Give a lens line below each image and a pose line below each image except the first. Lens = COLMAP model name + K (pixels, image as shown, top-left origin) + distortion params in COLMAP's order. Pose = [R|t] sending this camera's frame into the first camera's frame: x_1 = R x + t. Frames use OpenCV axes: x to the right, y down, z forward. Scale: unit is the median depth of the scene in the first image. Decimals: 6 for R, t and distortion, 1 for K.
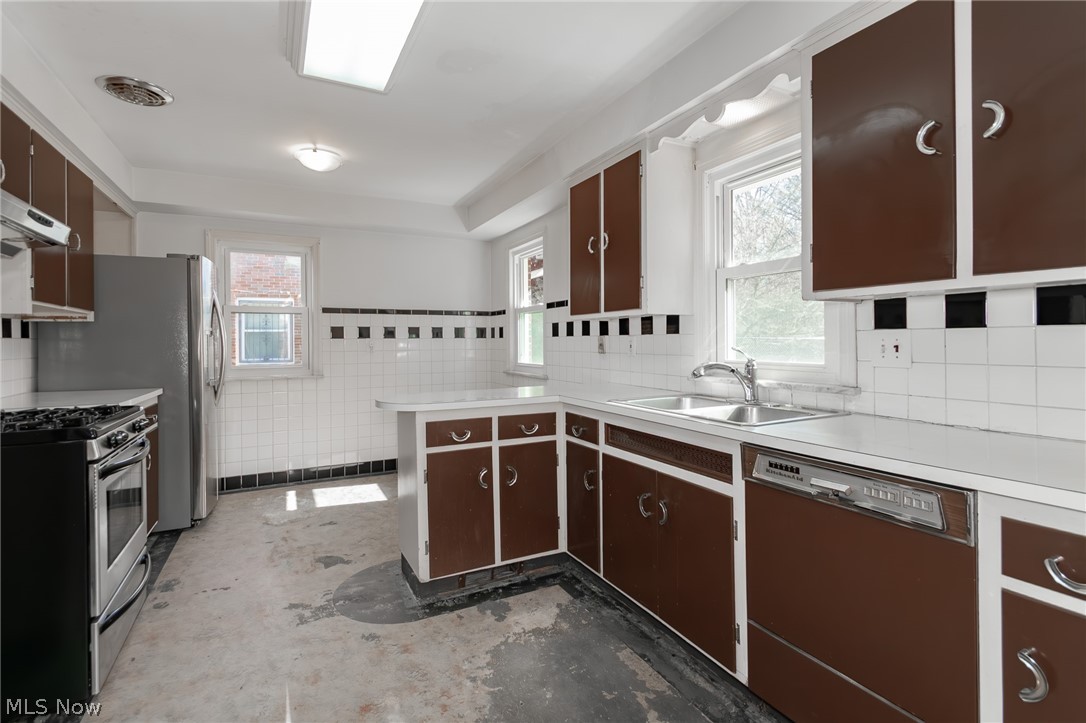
lens RADIAL K [[521.6, 0, 542.2], [0, 521.6, 340.2], [0, 0, 1]] dist [-0.001302, -0.000517]
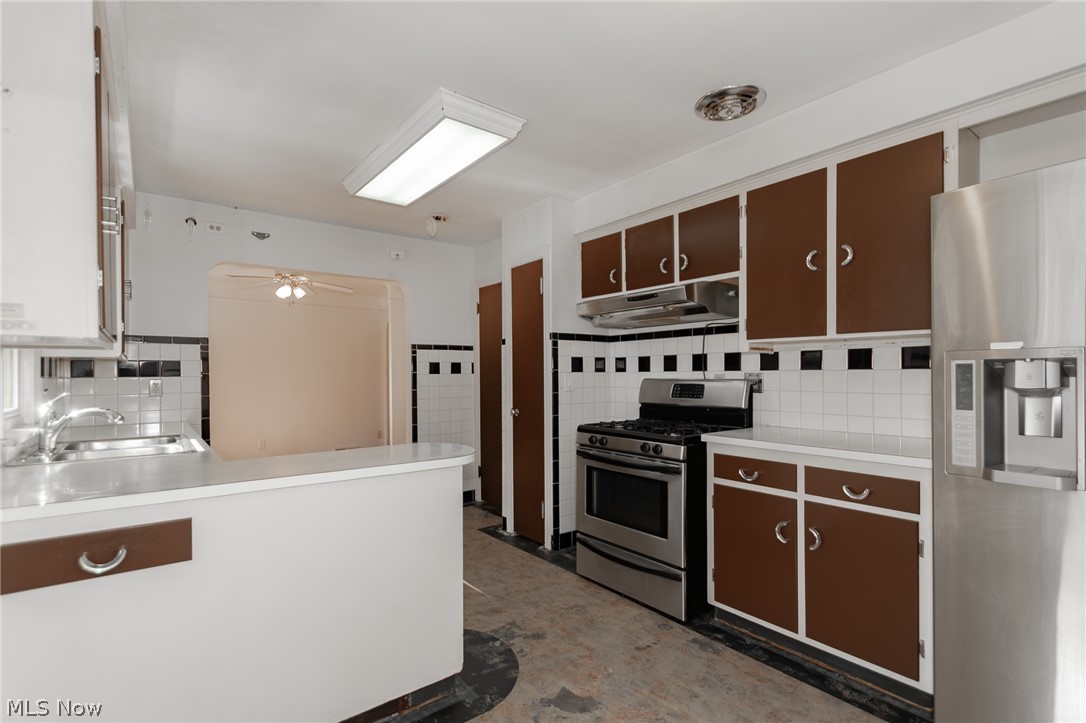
lens RADIAL K [[515.3, 0, 503.0], [0, 515.3, 373.9], [0, 0, 1]] dist [0.000230, -0.000005]
pose [[-0.990250, 0.018126, -0.138114, -0.229241], [0.018989, 0.999808, -0.004935, -0.003178], [0.137998, -0.007509, -0.990404, 1.668586]]
